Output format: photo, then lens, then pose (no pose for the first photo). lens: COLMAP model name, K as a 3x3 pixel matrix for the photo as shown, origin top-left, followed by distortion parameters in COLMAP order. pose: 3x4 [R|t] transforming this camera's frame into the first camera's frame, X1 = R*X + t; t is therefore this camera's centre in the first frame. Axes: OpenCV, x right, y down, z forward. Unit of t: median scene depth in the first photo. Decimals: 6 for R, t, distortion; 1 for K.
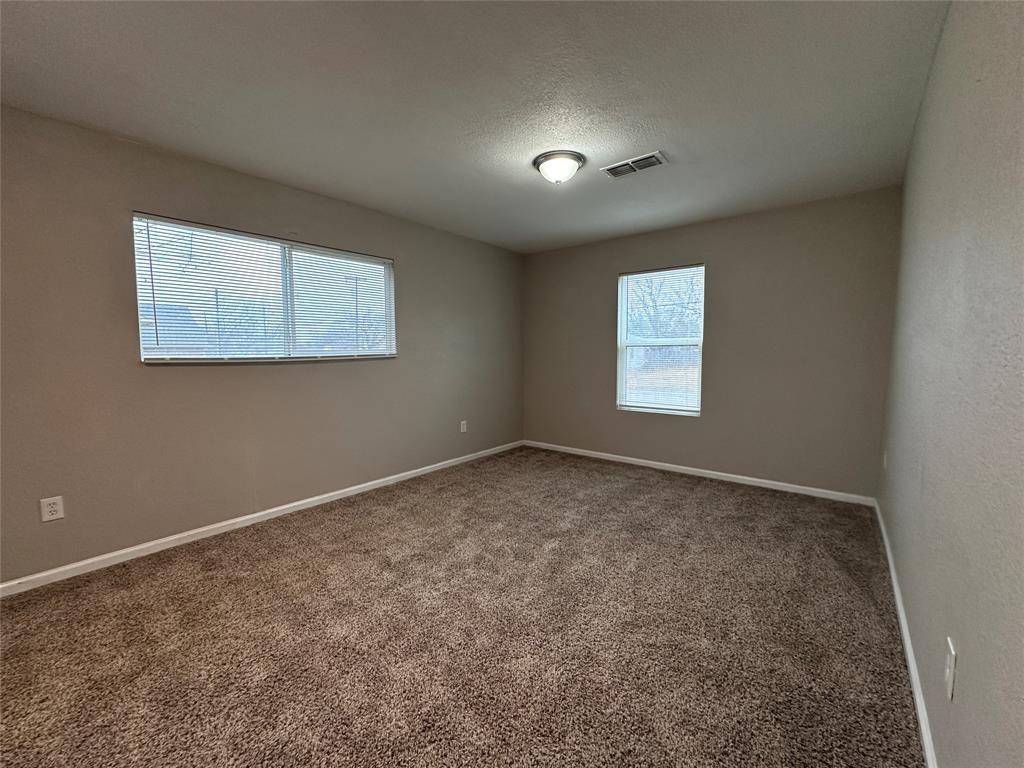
lens RADIAL K [[413.5, 0, 512.0], [0, 413.5, 384.0], [0, 0, 1]] dist [0.003376, 0.000162]
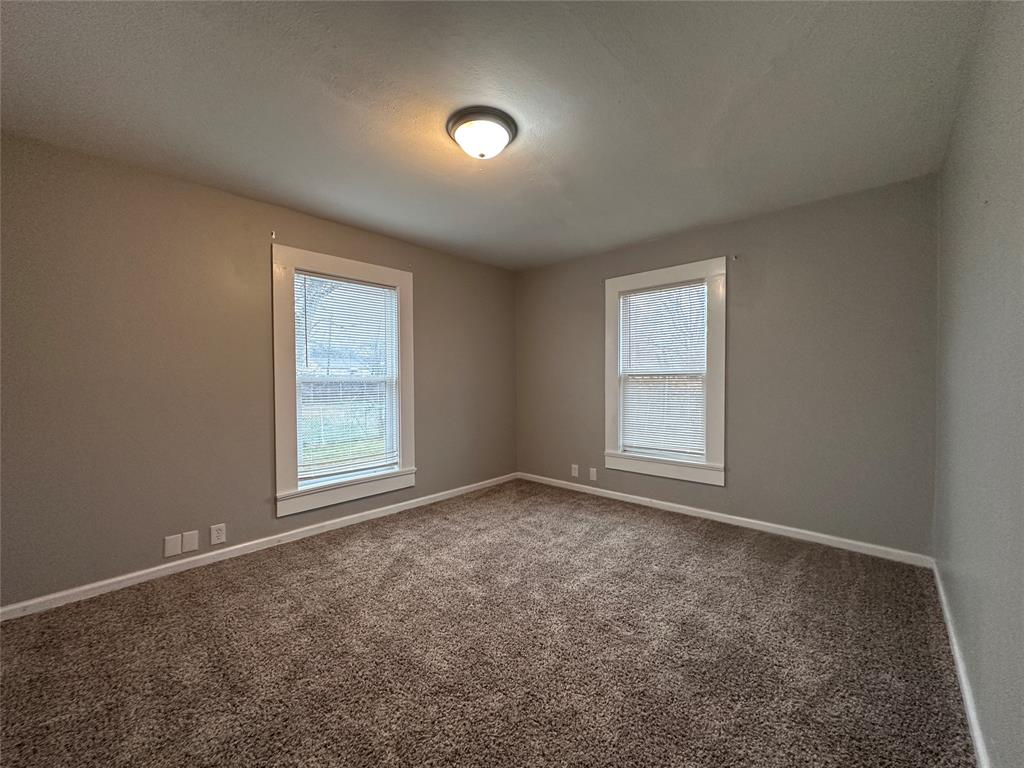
lens RADIAL K [[406.1, 0, 512.0], [0, 406.1, 384.0], [0, 0, 1]] dist [-0.002607, -0.000473]
pose [[0.997784, 0.001408, -0.066514, 0.093711], [-0.005373, 0.998215, -0.059483, -0.008784], [0.066312, 0.059709, 0.996011, 0.119602]]
